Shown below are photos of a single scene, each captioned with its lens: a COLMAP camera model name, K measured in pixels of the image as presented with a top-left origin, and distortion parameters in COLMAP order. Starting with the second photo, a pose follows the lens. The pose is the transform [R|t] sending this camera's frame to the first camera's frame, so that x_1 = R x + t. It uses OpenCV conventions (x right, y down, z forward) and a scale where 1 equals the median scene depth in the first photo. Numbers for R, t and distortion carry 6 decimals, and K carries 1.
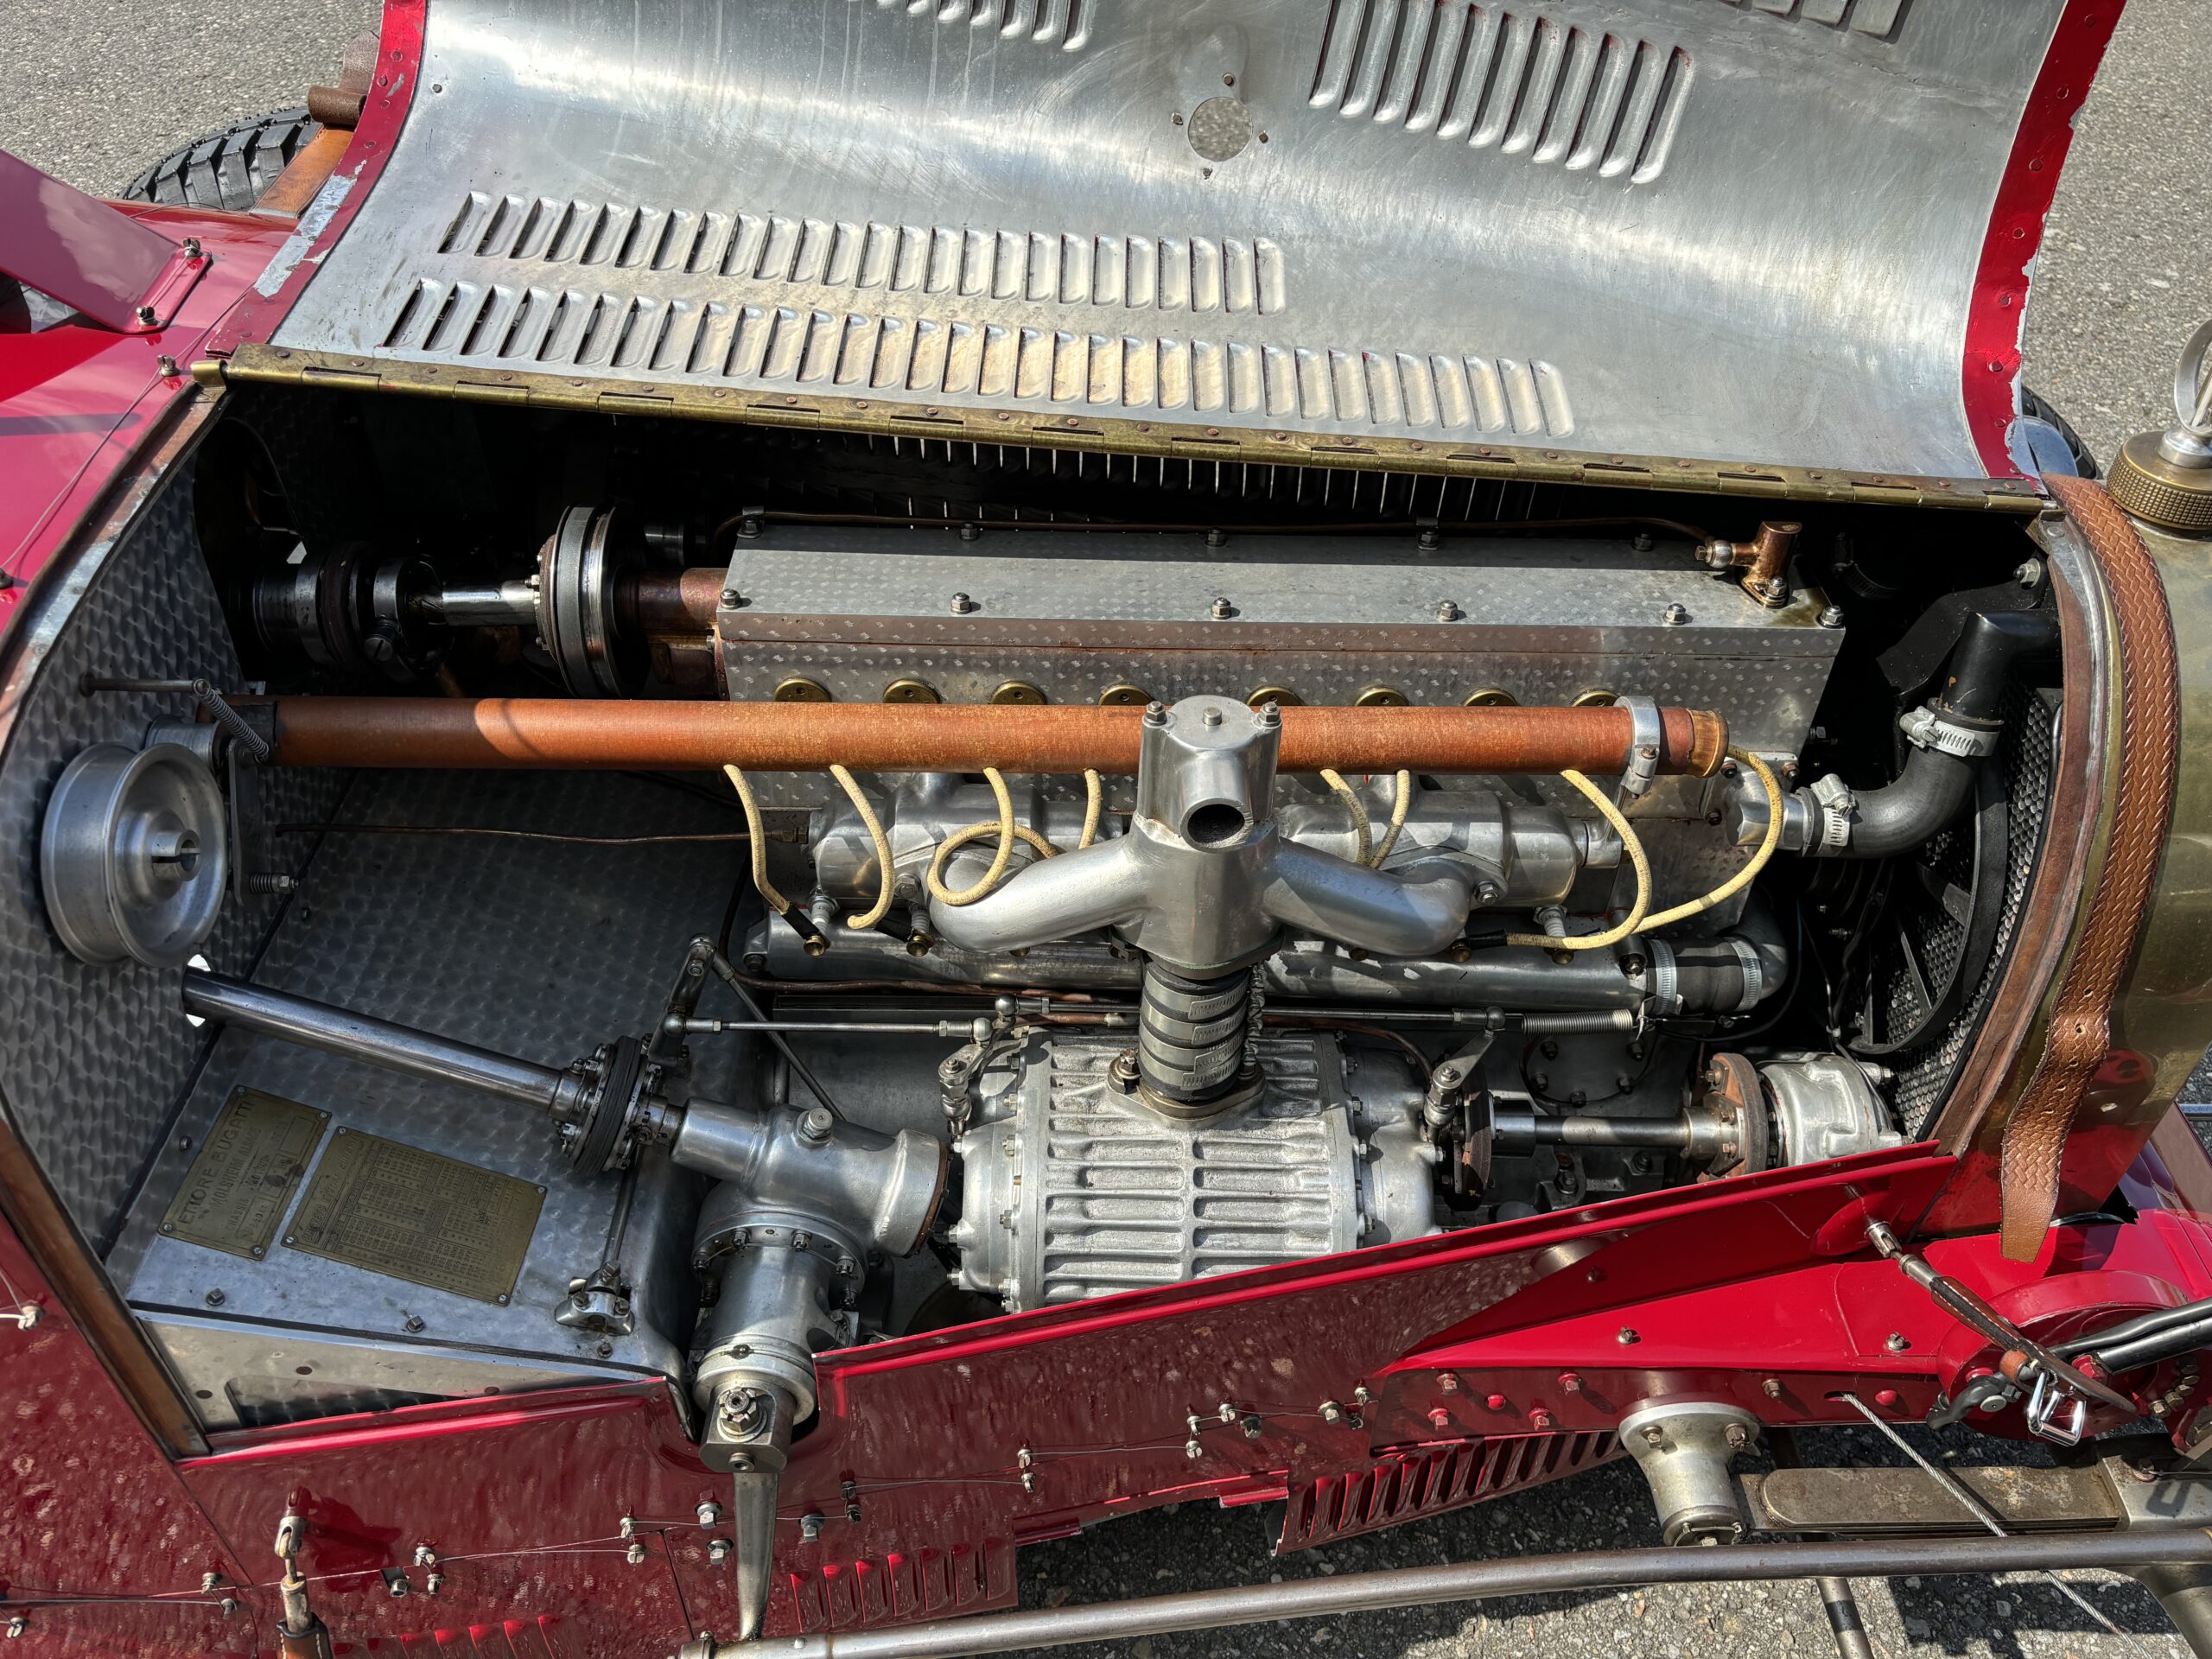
lens RADIAL K [[1688.2, 0, 1113.2], [0, 1688.2, 822.7], [0, 0, 1]] dist [-0.003268, 0.014033]
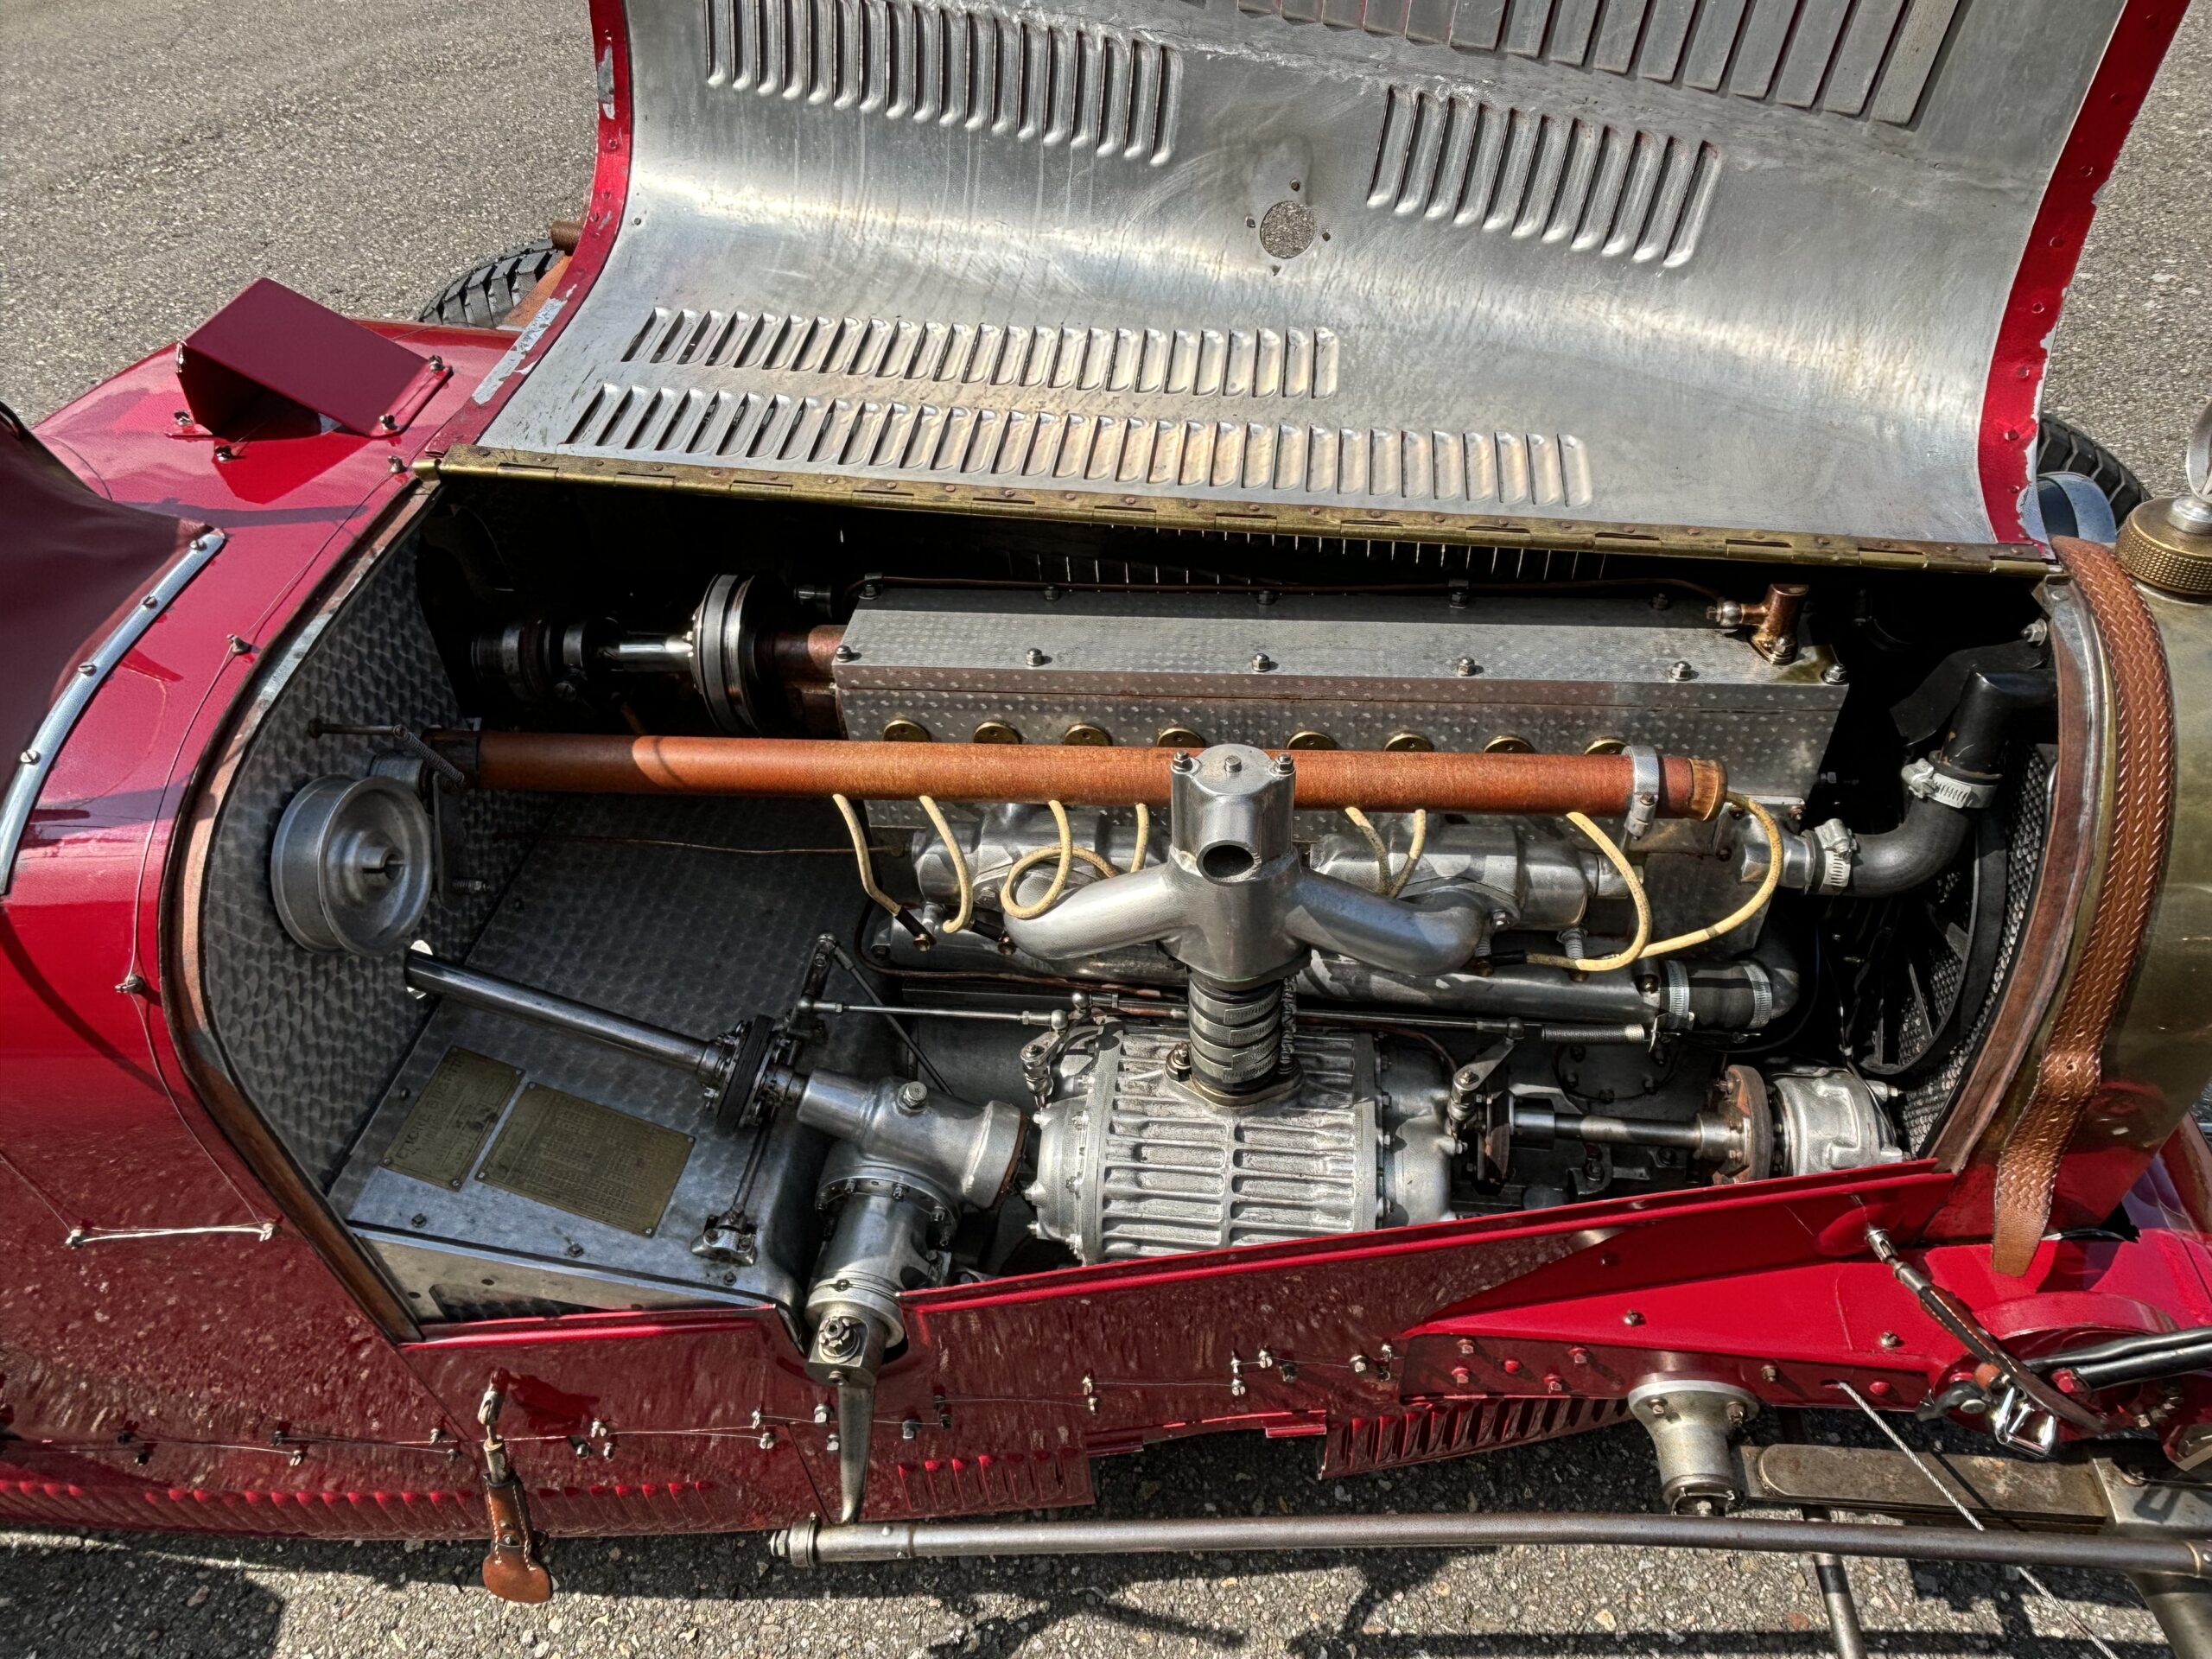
lens RADIAL K [[1412.2, 0, 1115.8], [0, 1412.2, 831.0], [0, 0, 1]] dist [-0.002969, -0.000694]
pose [[0.989599, 0.022511, -0.142078, 0.100897], [-0.018691, 0.999429, 0.028165, -0.037794], [0.142631, -0.025217, 0.989455, 0.045210]]
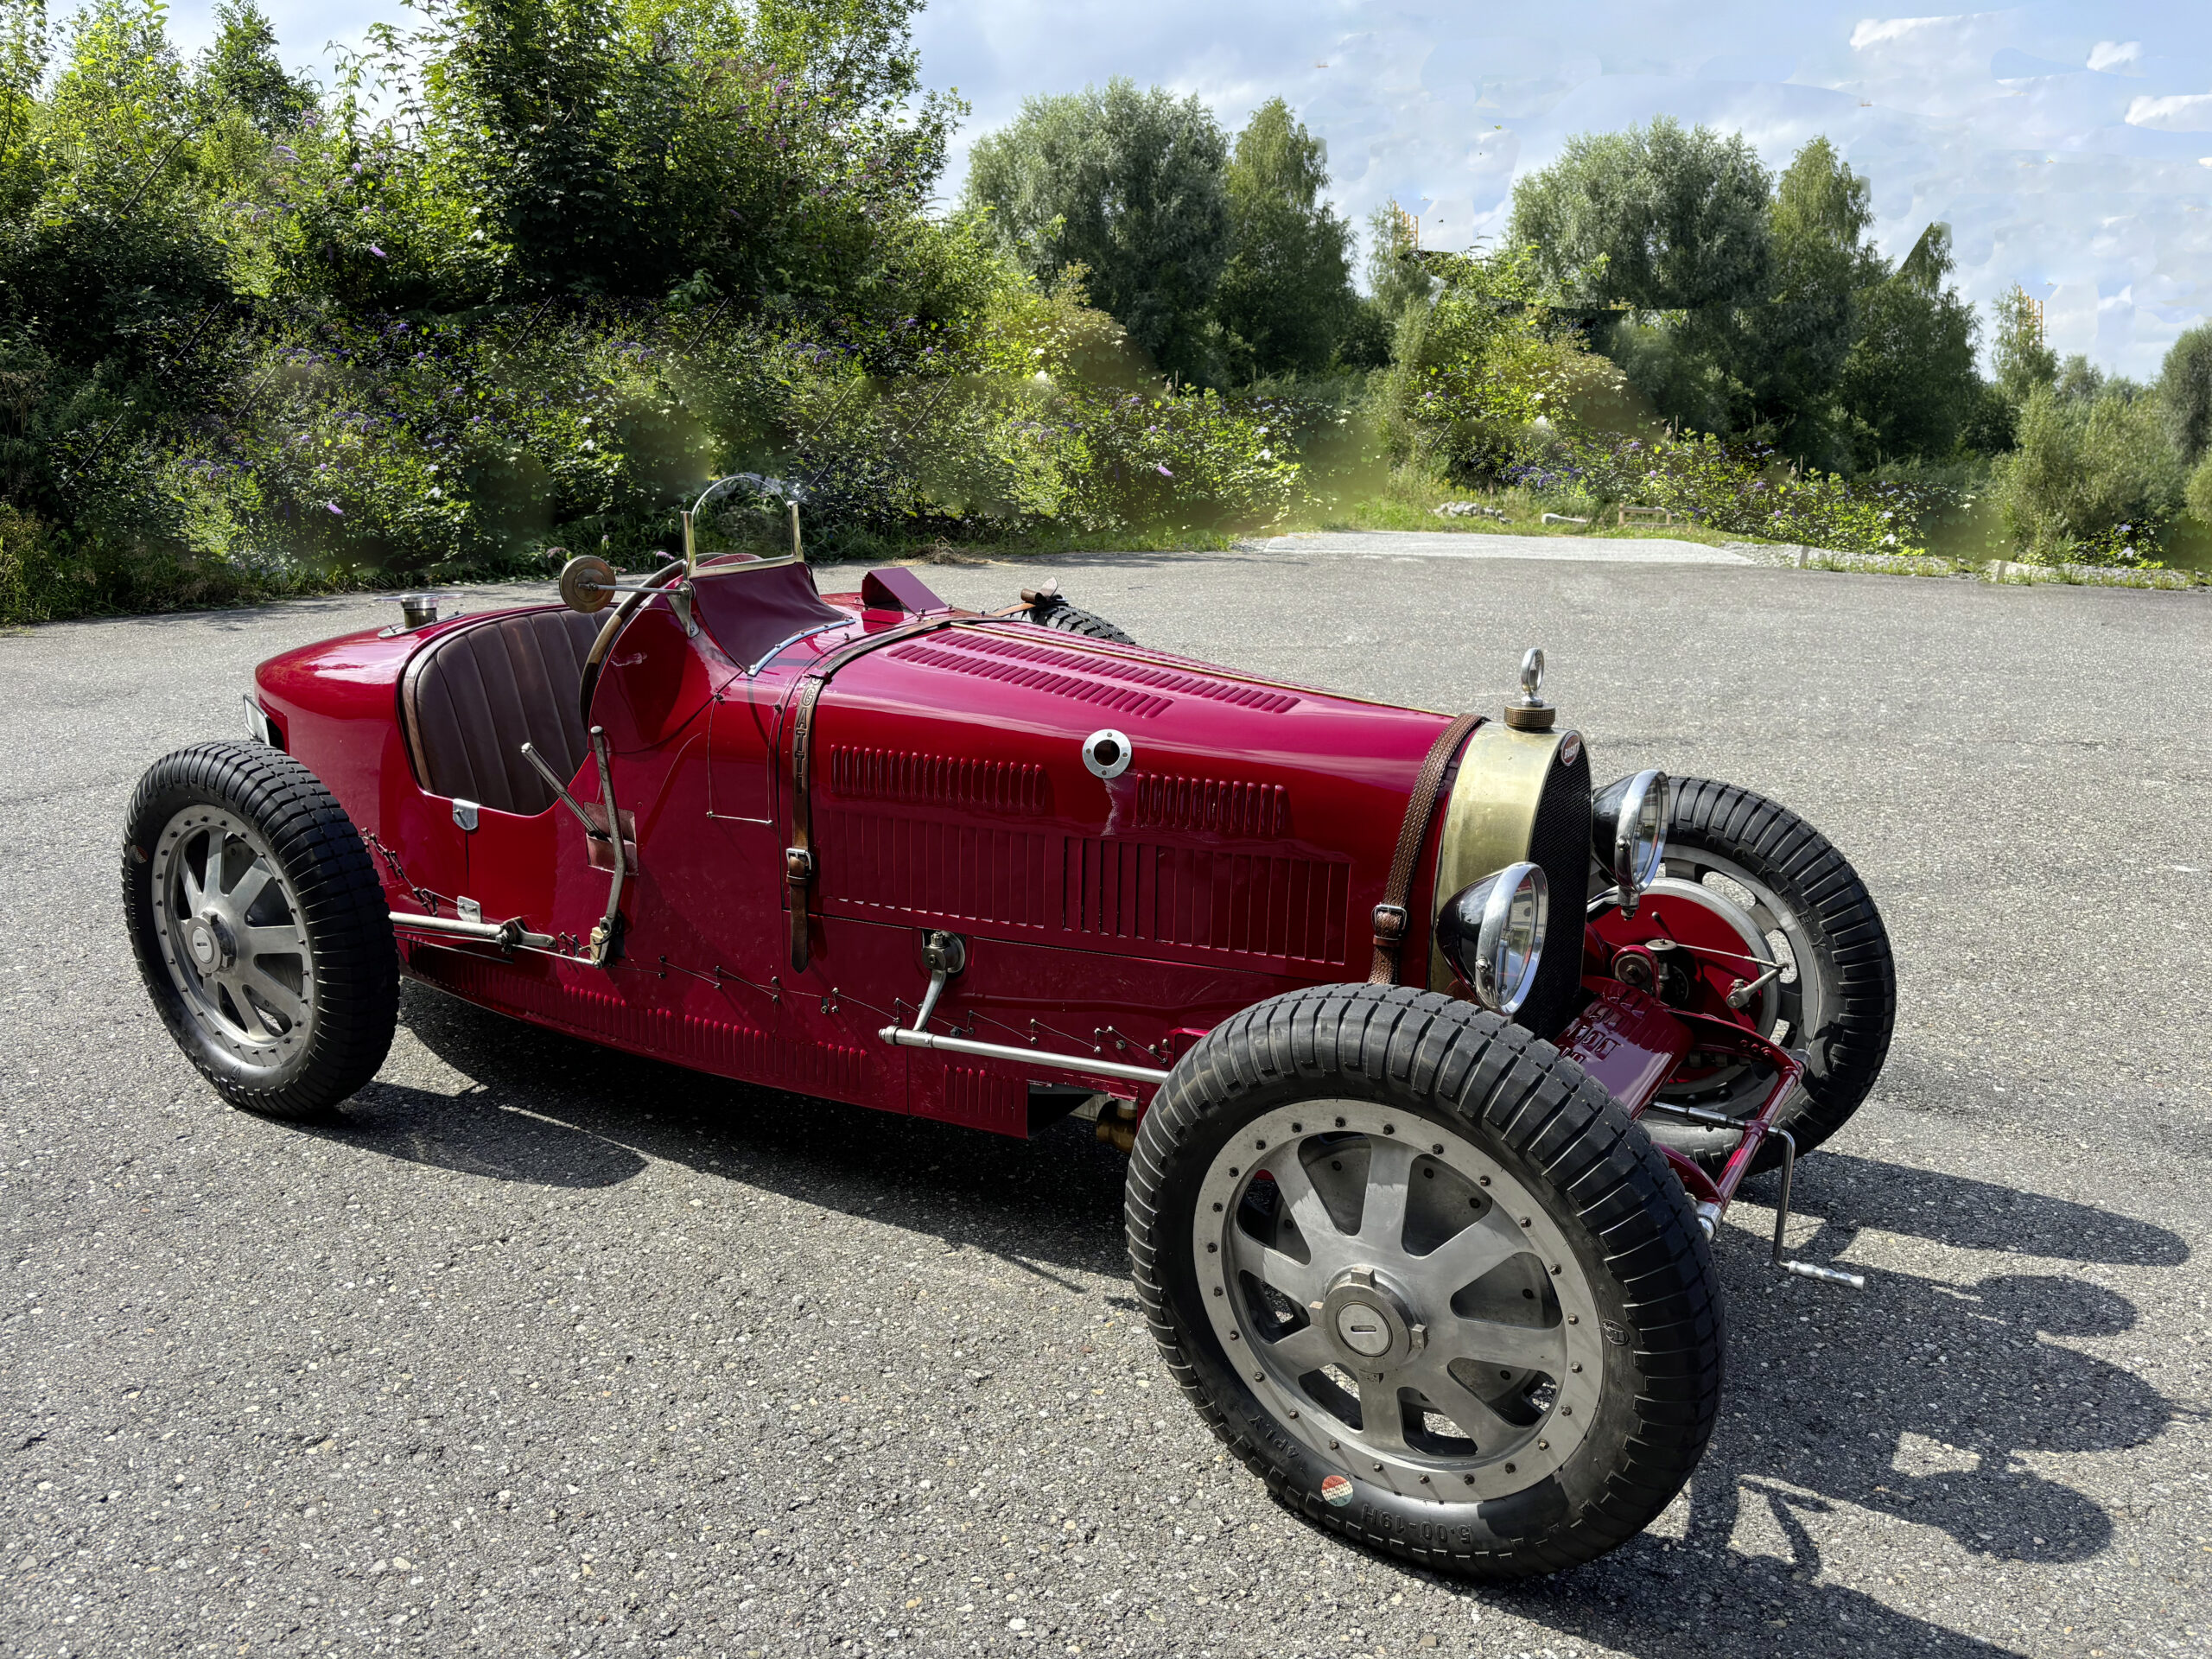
lens RADIAL K [[1688.2, 0, 1137.4], [0, 1688.2, 851.2], [0, 0, 1]] dist [-0.003268, 0.014033]
pose [[0.850726, 0.131773, -0.508823, 1.379677], [-0.341395, 0.874592, -0.344295, 1.001246], [0.399644, 0.466610, 0.789025, -1.085504]]
